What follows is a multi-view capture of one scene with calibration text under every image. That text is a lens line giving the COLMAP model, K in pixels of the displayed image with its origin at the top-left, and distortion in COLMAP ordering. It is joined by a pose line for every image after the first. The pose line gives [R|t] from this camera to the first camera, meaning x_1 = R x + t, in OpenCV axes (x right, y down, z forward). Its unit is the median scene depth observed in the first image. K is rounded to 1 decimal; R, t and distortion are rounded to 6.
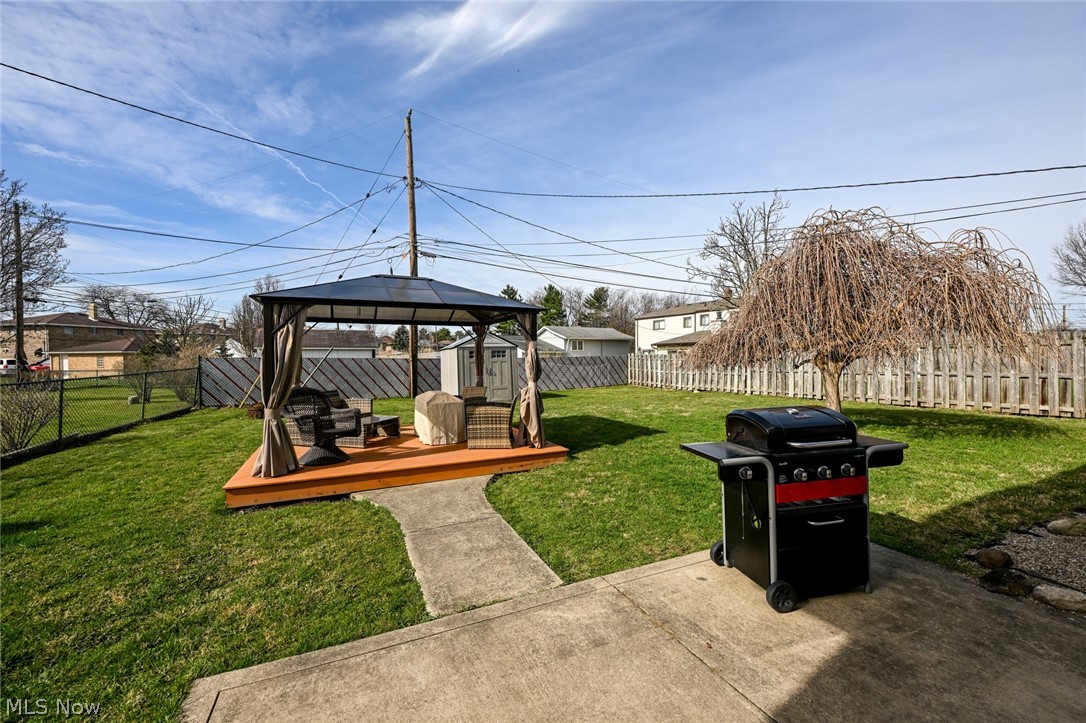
lens RADIAL K [[445.4, 0, 540.5], [0, 445.4, 359.9], [0, 0, 1]] dist [0.000388, 0.000014]
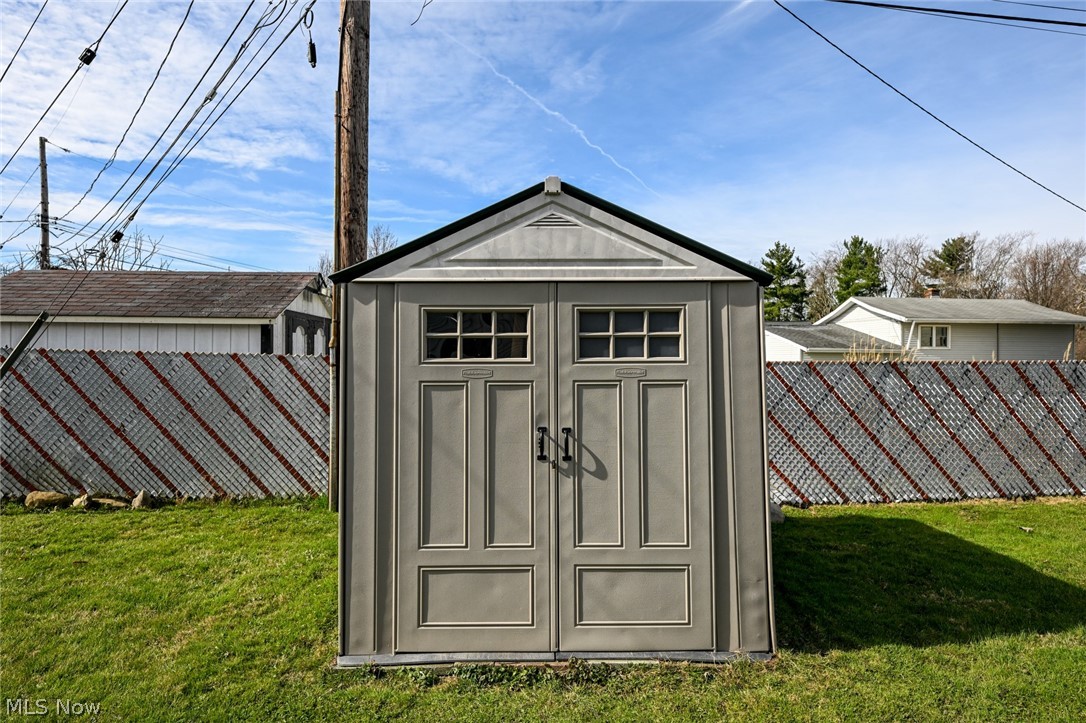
lens RADIAL K [[594.1, 0, 542.9], [0, 594.1, 360.2], [0, 0, 1]] dist [0.002103, 0.000257]
pose [[0.900054, 0.015642, -0.435497, -0.005336], [-0.017769, 0.999842, -0.000814, -0.000521], [0.435416, 0.008471, 0.900190, 0.134870]]
